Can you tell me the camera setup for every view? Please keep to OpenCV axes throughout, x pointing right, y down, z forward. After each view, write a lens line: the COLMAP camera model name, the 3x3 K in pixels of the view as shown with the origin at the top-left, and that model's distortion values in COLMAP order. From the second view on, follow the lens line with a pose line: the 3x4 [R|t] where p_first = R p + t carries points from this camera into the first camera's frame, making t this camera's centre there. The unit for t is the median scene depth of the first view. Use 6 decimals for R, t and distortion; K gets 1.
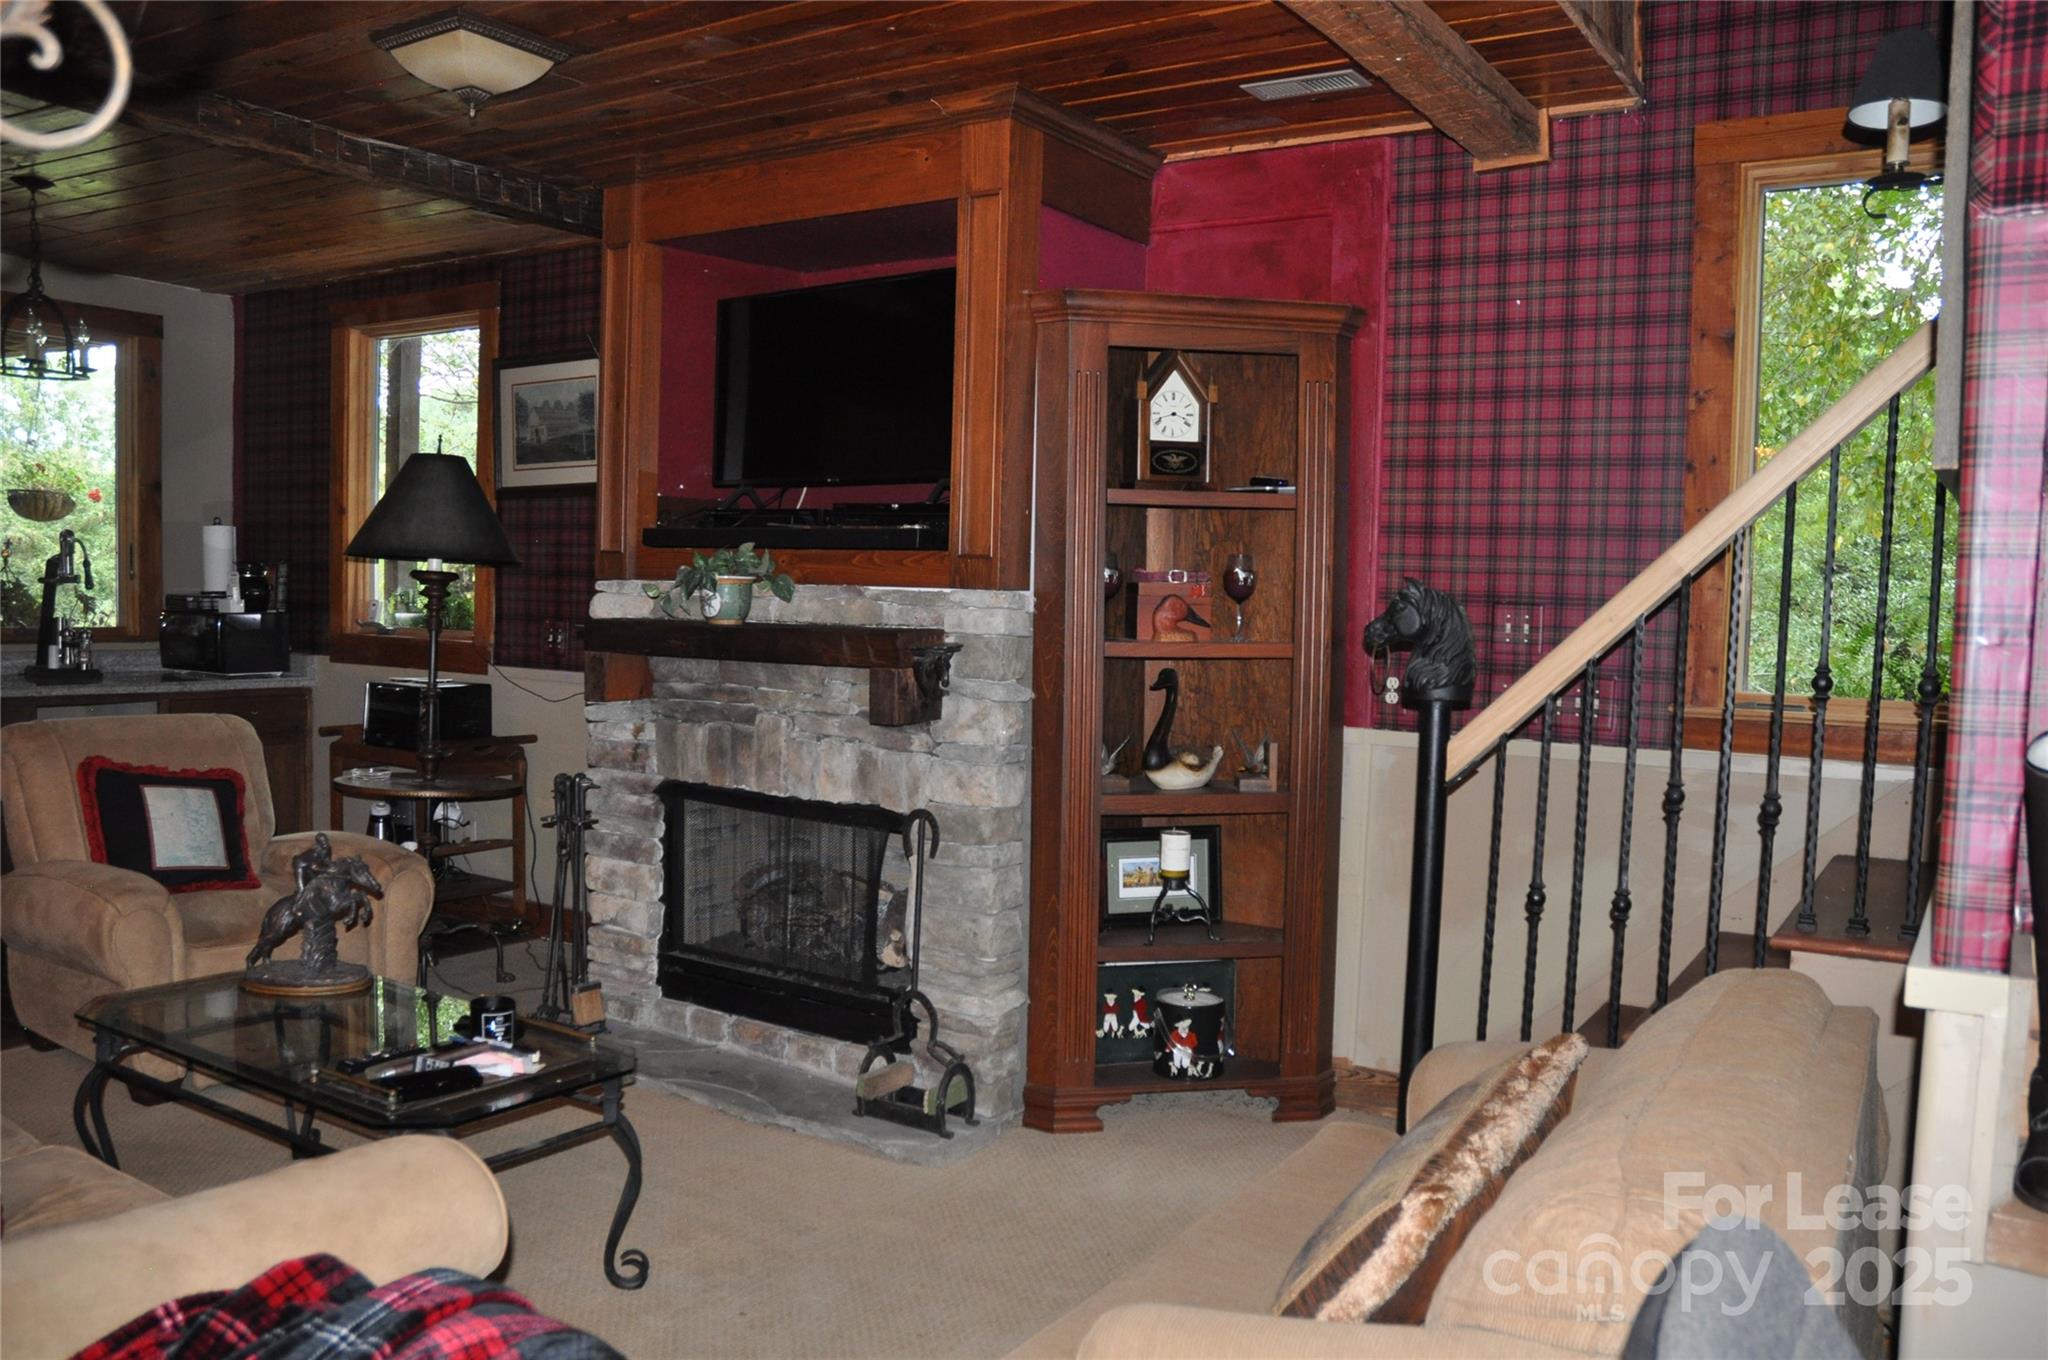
lens RADIAL K [[1648.2, 0, 1024.6], [0, 1648.2, 680.9], [0, 0, 1]] dist [-0.037001, 0.001793]
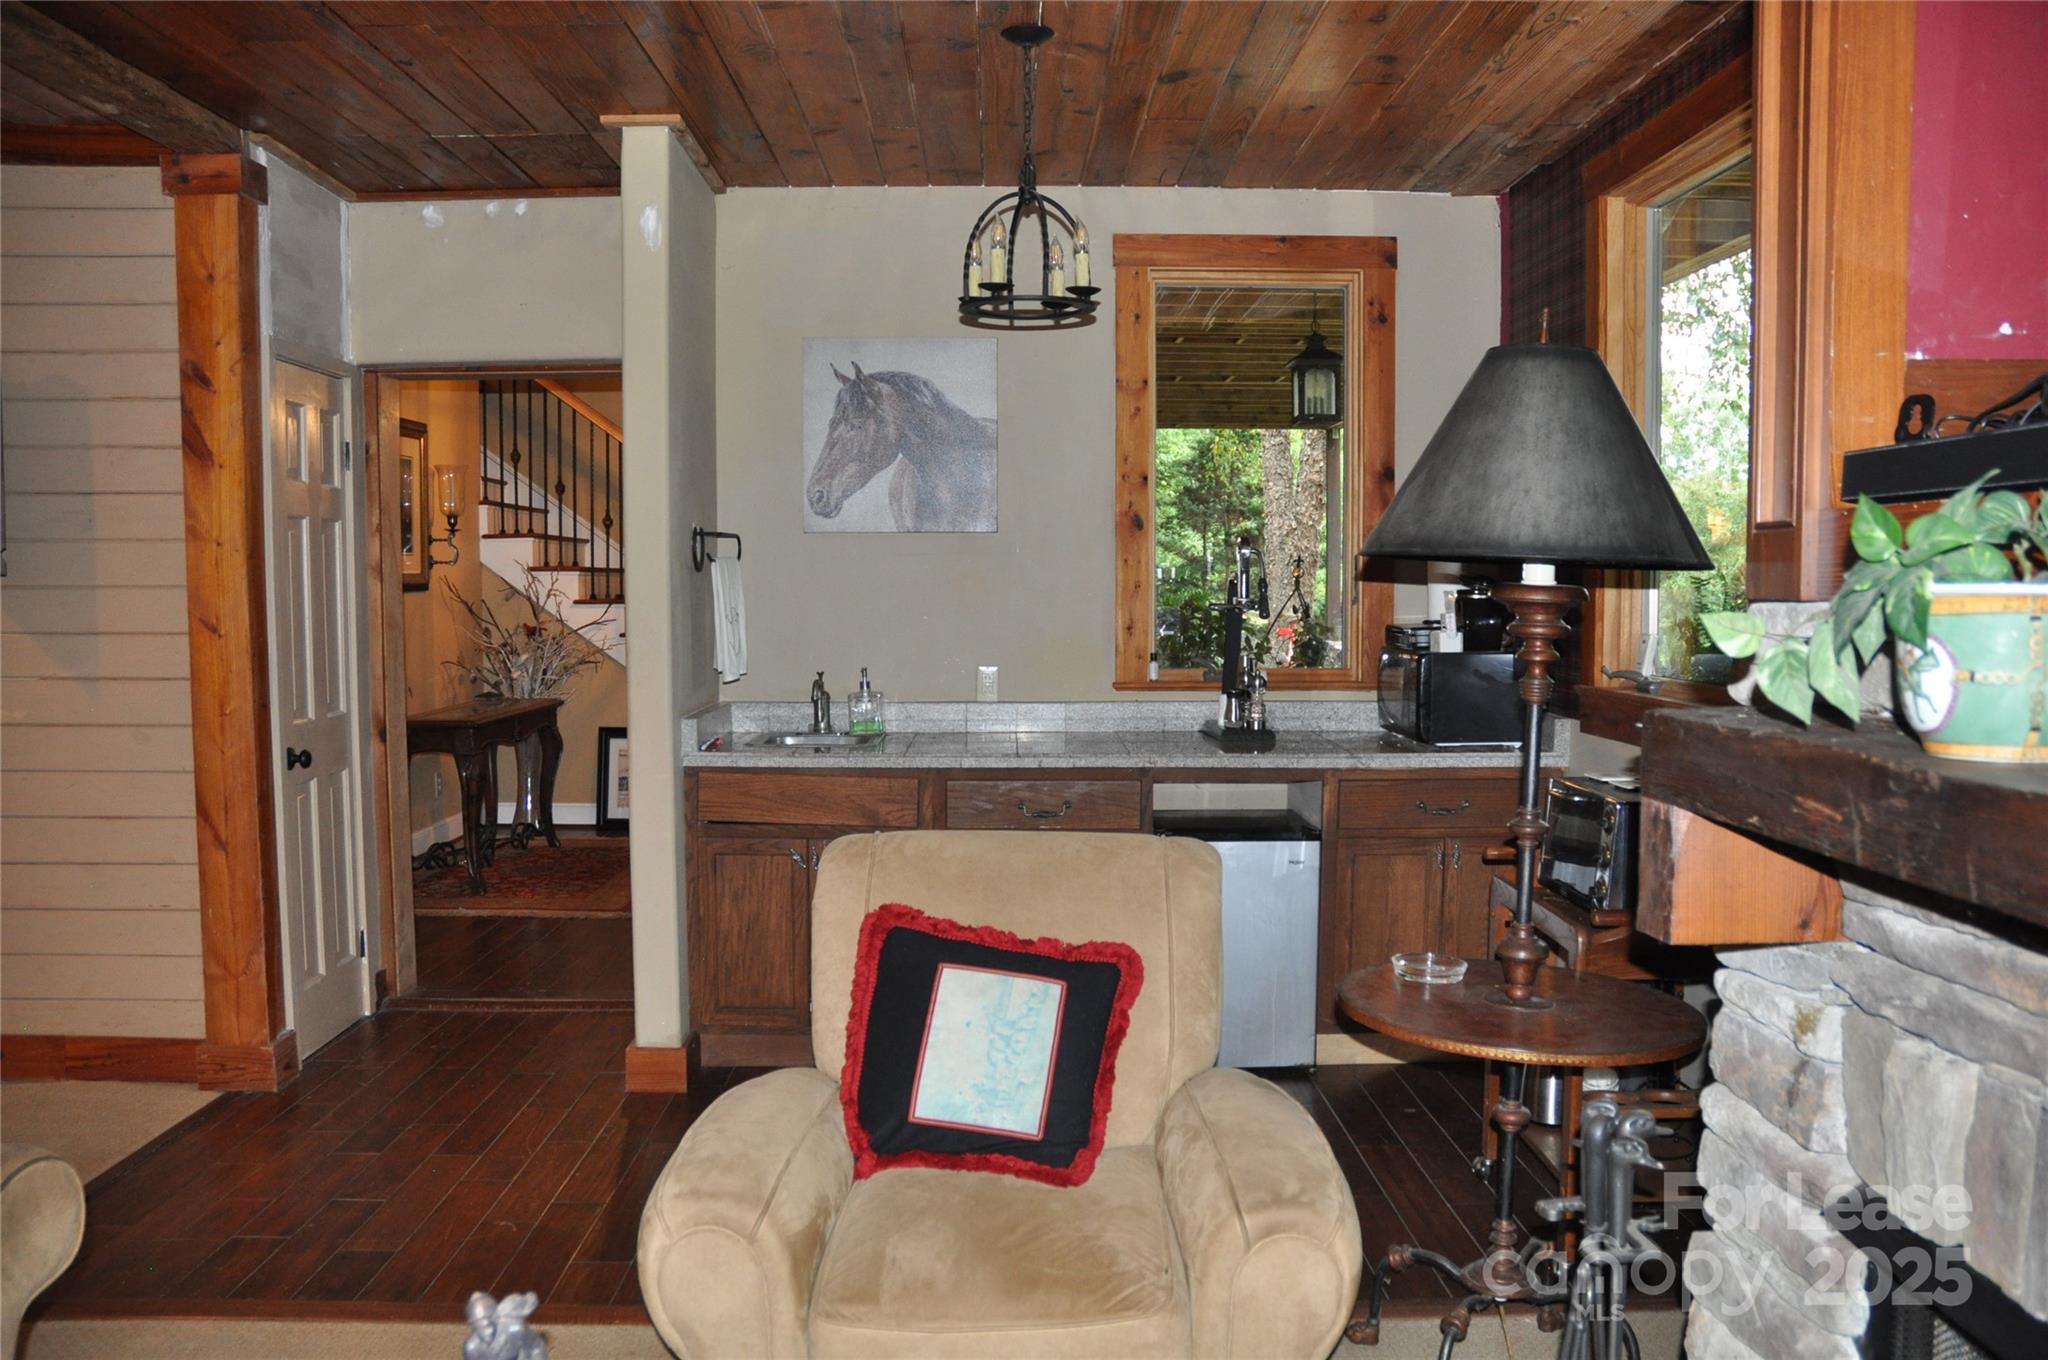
lens RADIAL K [[1648.2, 0, 1028.2], [0, 1648.2, 687.6], [0, 0, 1]] dist [-0.037001, 0.001793]
pose [[0.586539, 0.029095, -0.809398, -0.048965], [-0.035306, 0.999323, 0.010337, -0.039893], [0.809151, 0.022513, 0.587170, 0.648633]]
